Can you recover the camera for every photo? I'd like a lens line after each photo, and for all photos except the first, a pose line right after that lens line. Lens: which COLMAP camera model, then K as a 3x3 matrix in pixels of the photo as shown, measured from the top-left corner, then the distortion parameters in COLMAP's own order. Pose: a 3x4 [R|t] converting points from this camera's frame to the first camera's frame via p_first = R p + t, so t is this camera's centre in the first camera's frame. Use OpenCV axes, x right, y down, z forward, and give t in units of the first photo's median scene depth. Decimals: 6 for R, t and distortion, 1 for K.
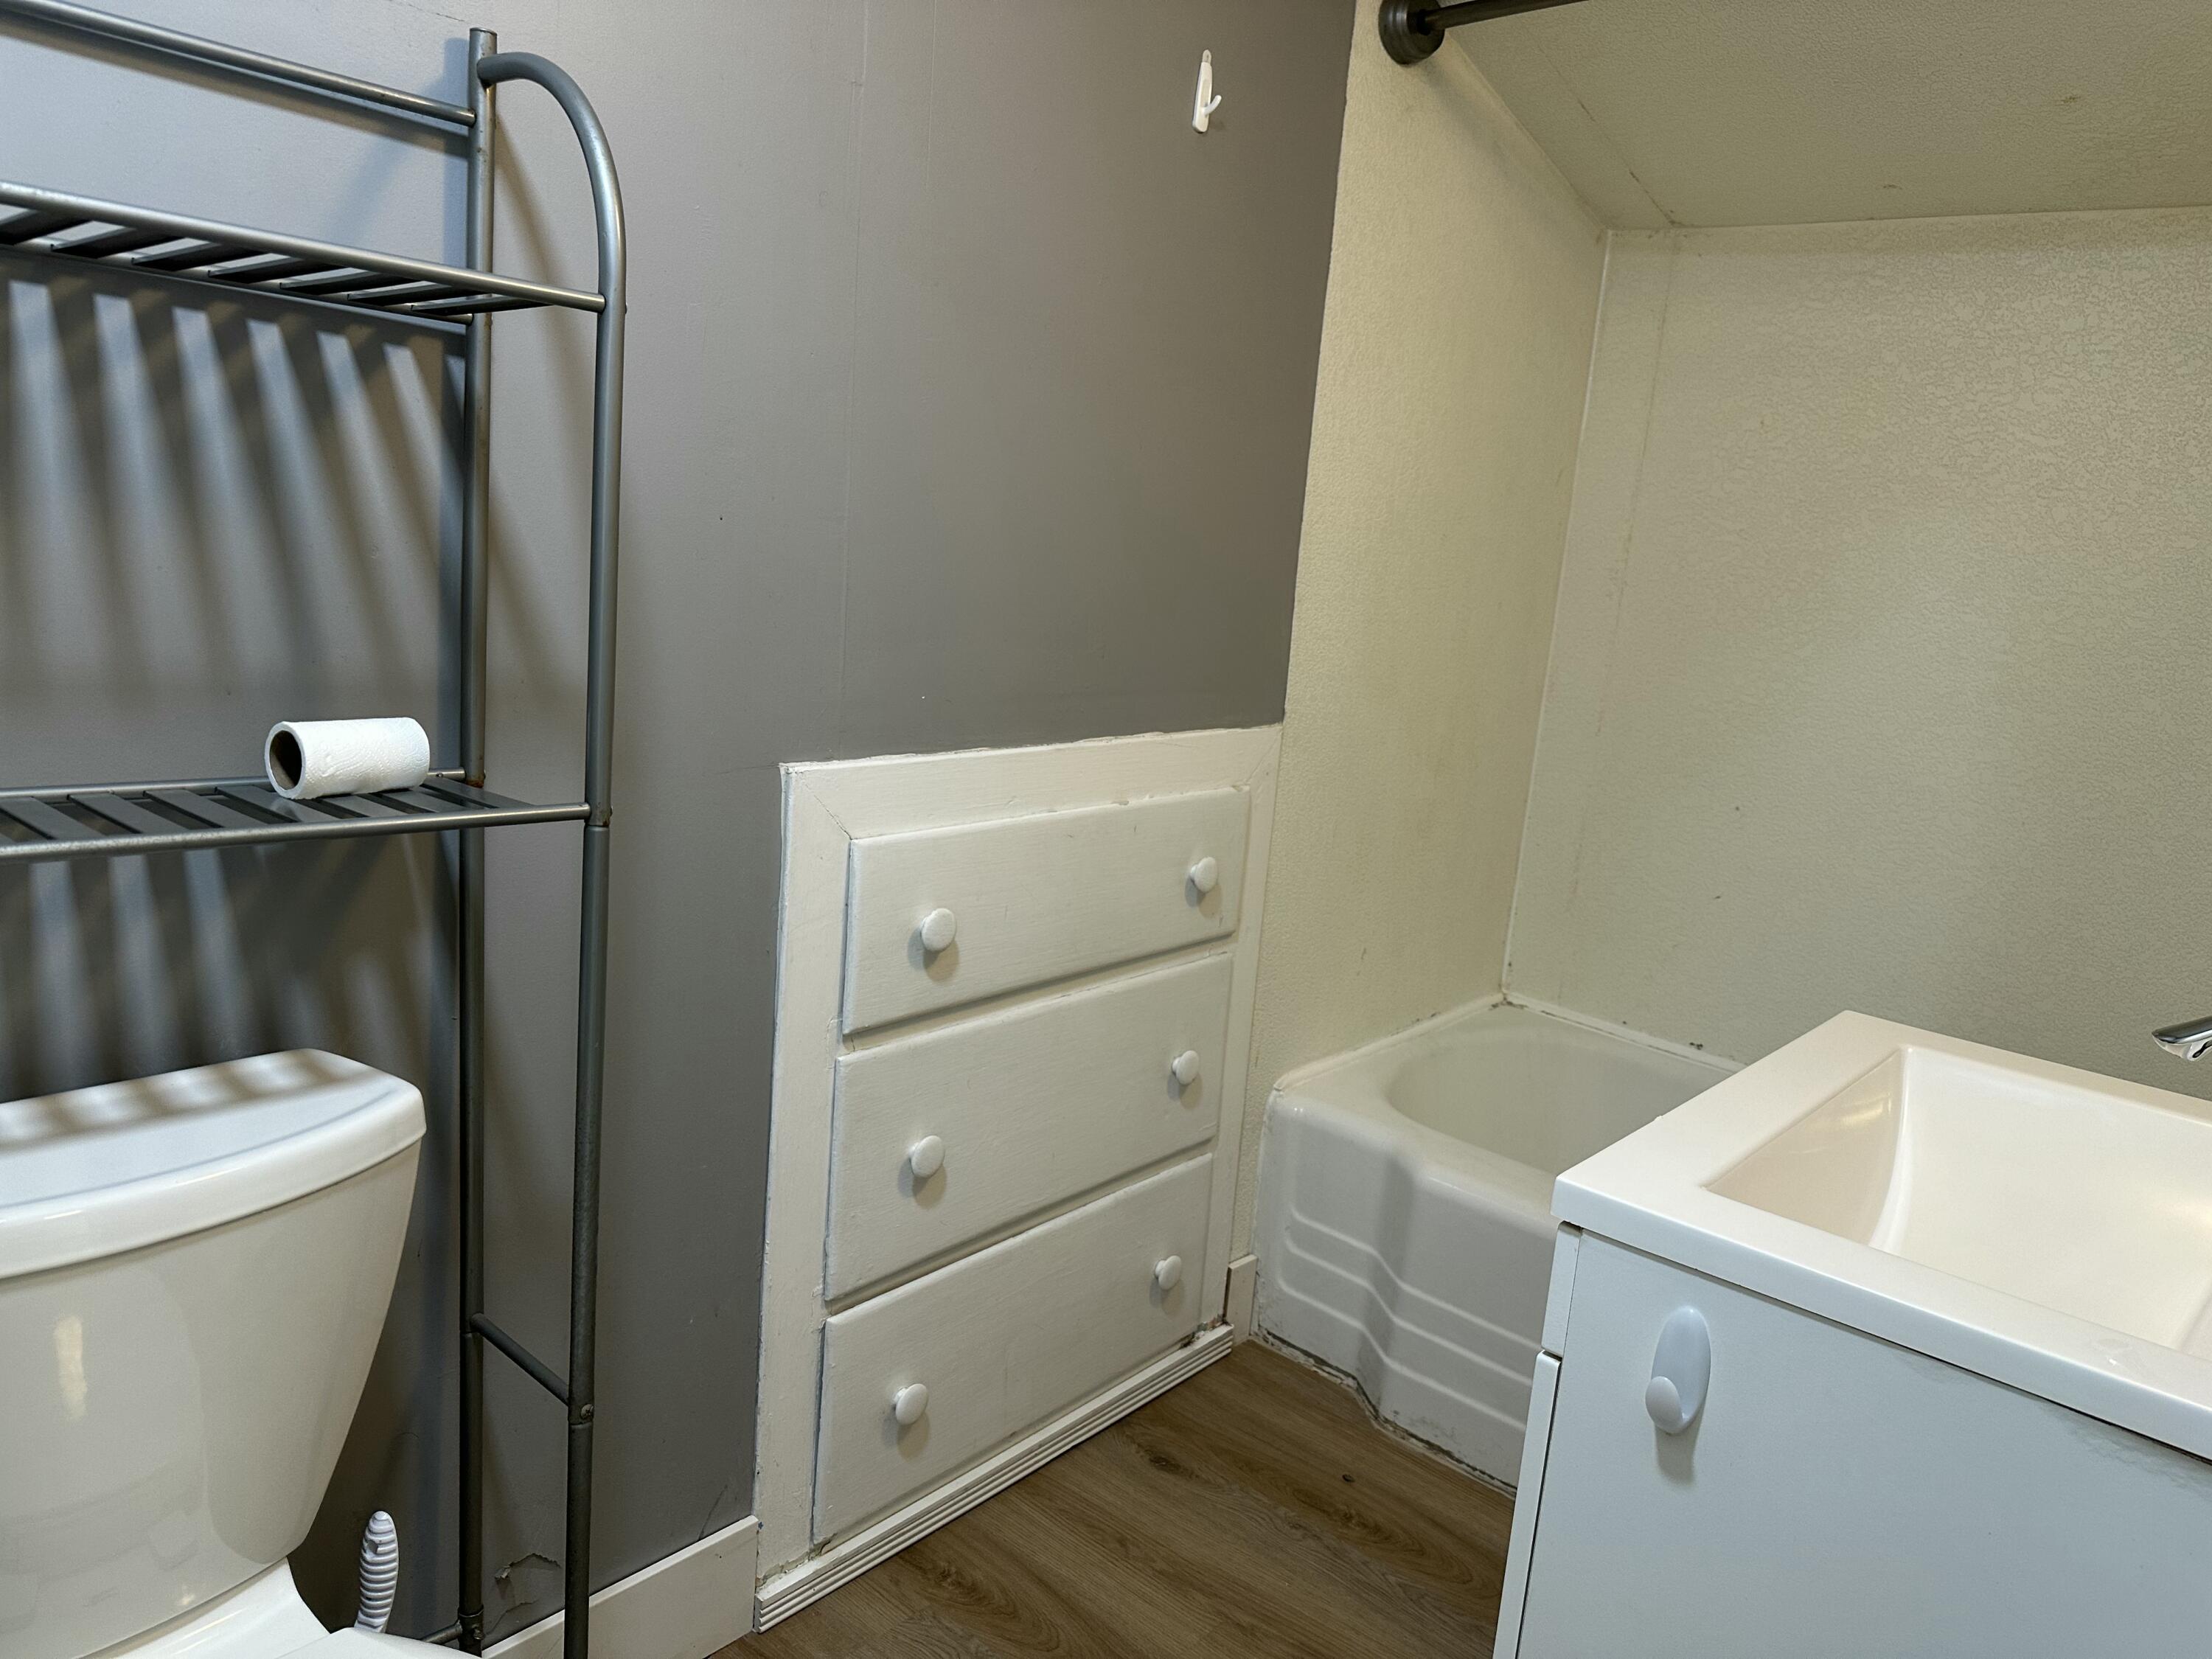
lens RADIAL K [[1544.4, 0, 1105.9], [0, 1544.4, 825.4], [0, 0, 1]] dist [0.083891, -0.143021]
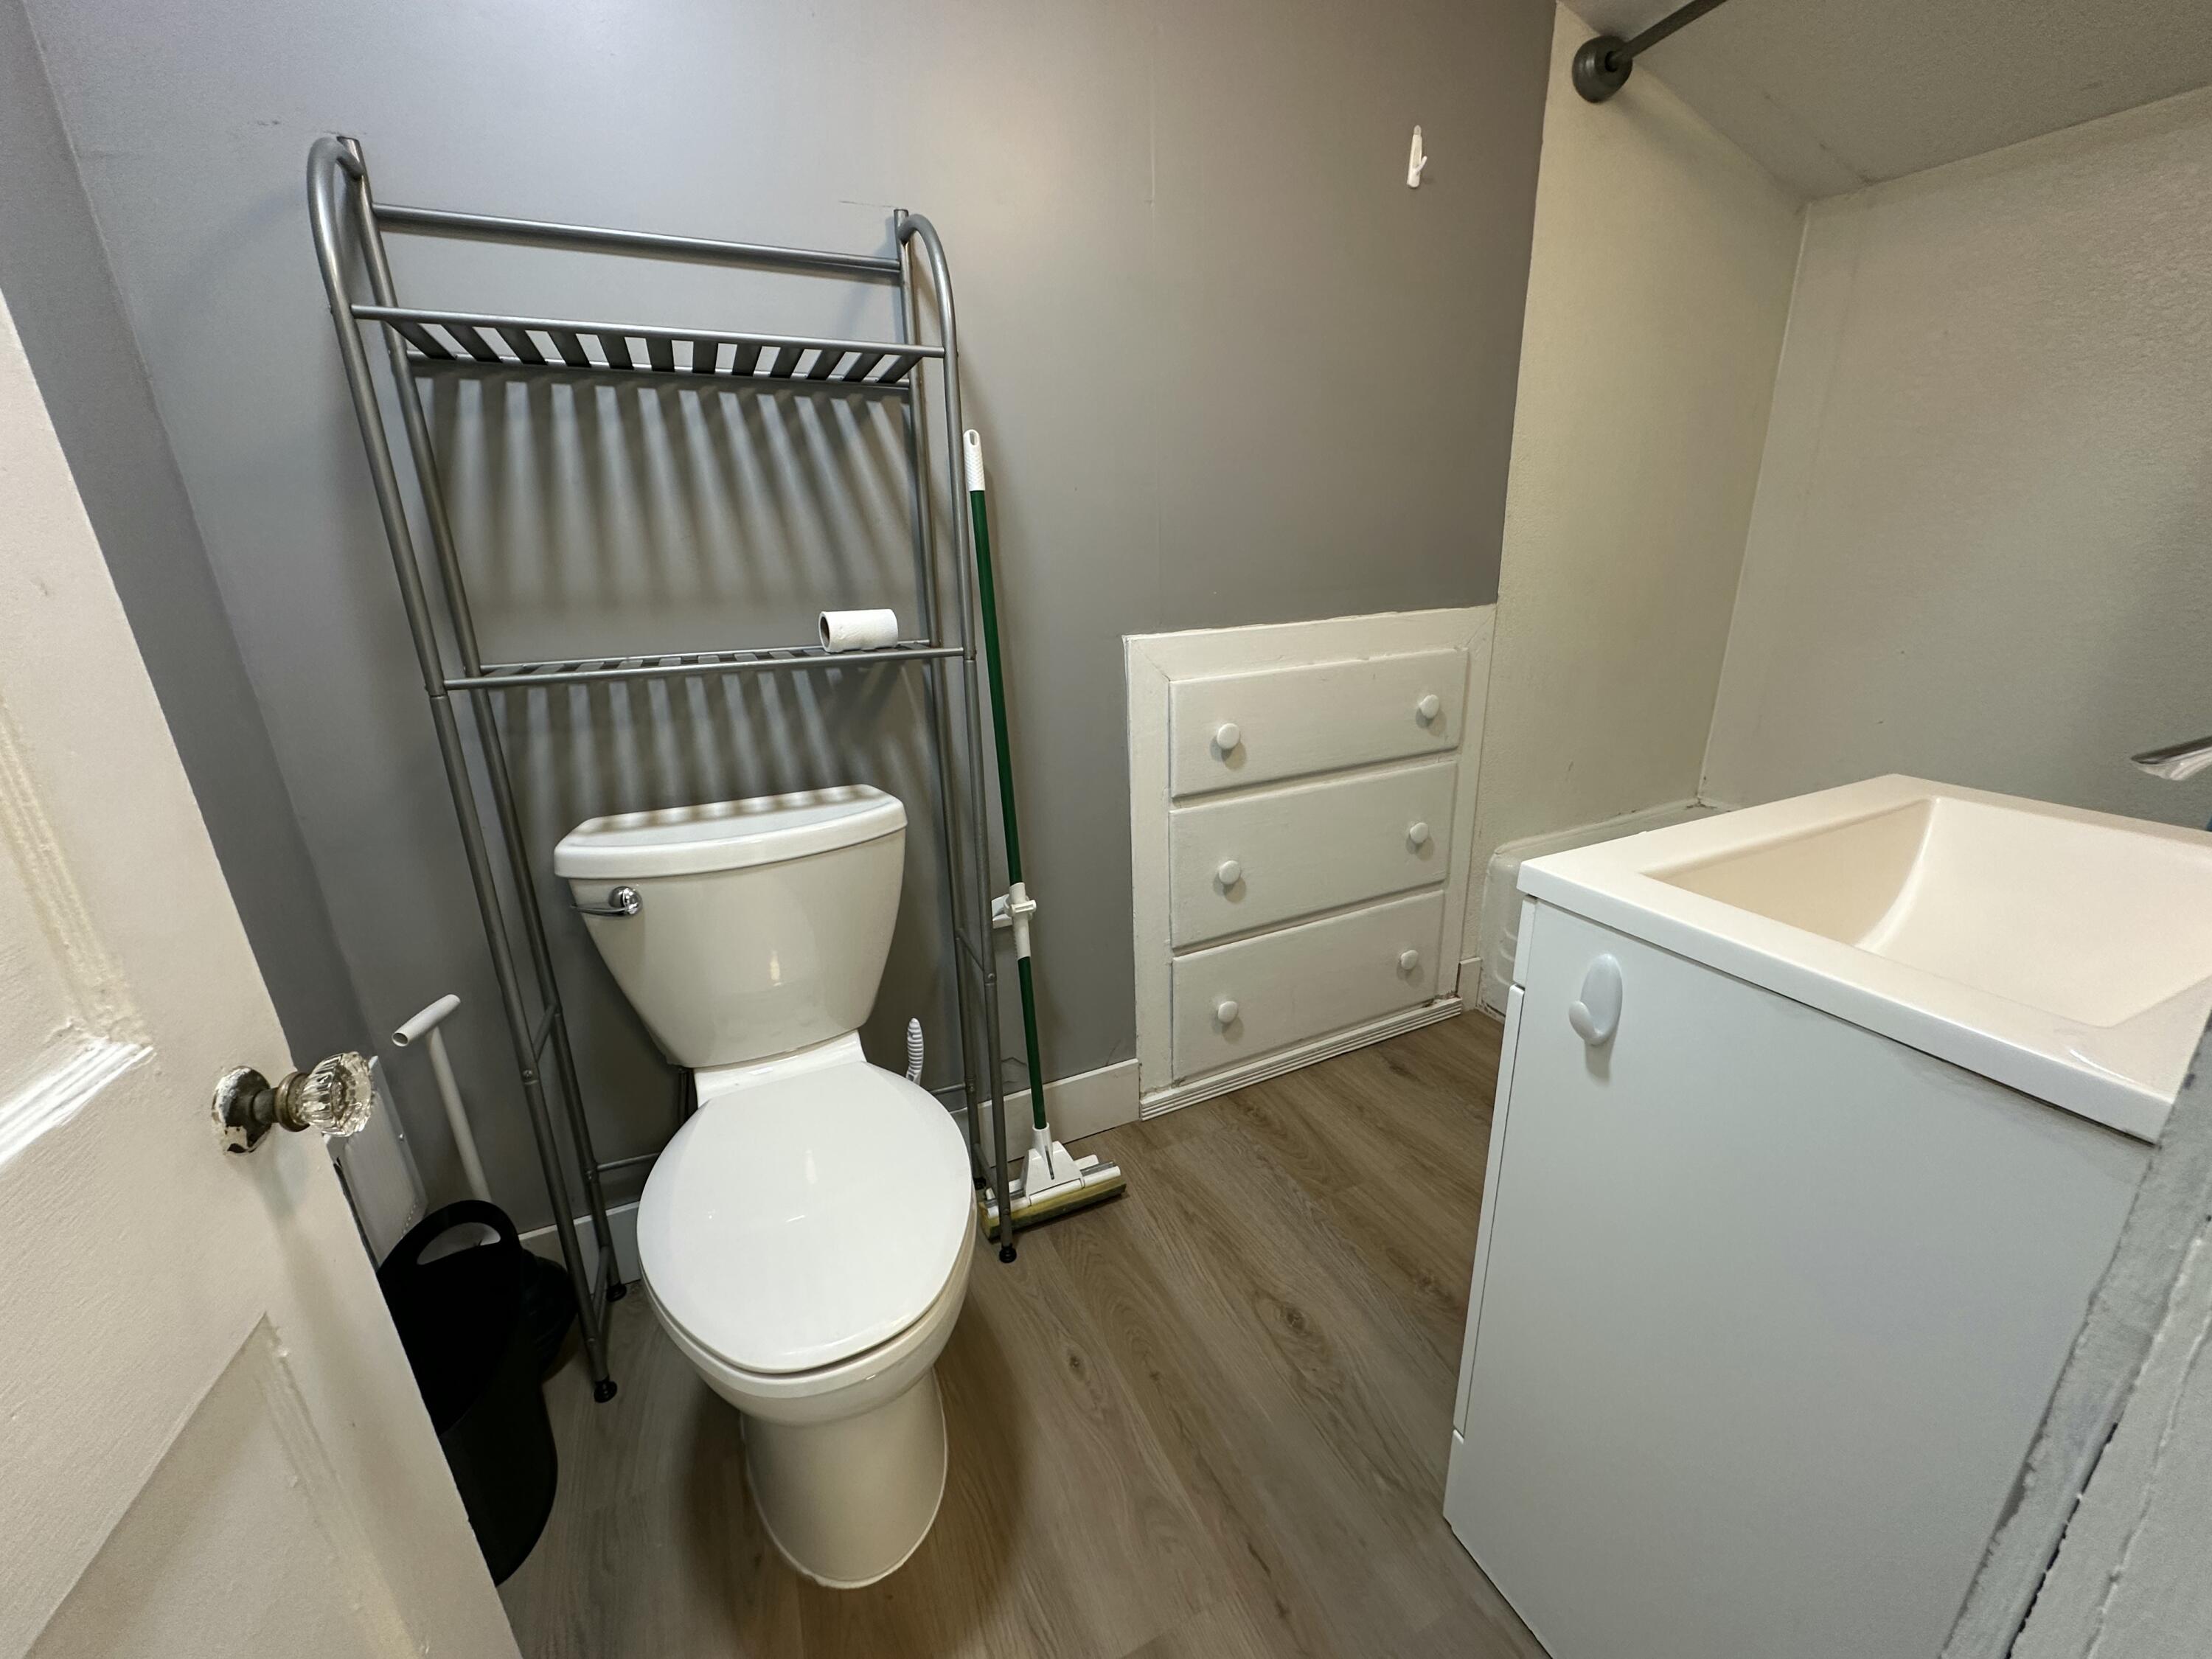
lens RADIAL K [[881.5, 0, 1108.0], [0, 881.5, 830.0], [0, 0, 1]] dist [-0.002735, 0.000576]
pose [[0.910175, 0.021771, -0.413651, 0.159747], [0.025606, 0.993751, 0.108645, 0.058118], [0.413432, -0.109478, 0.903930, 0.075660]]
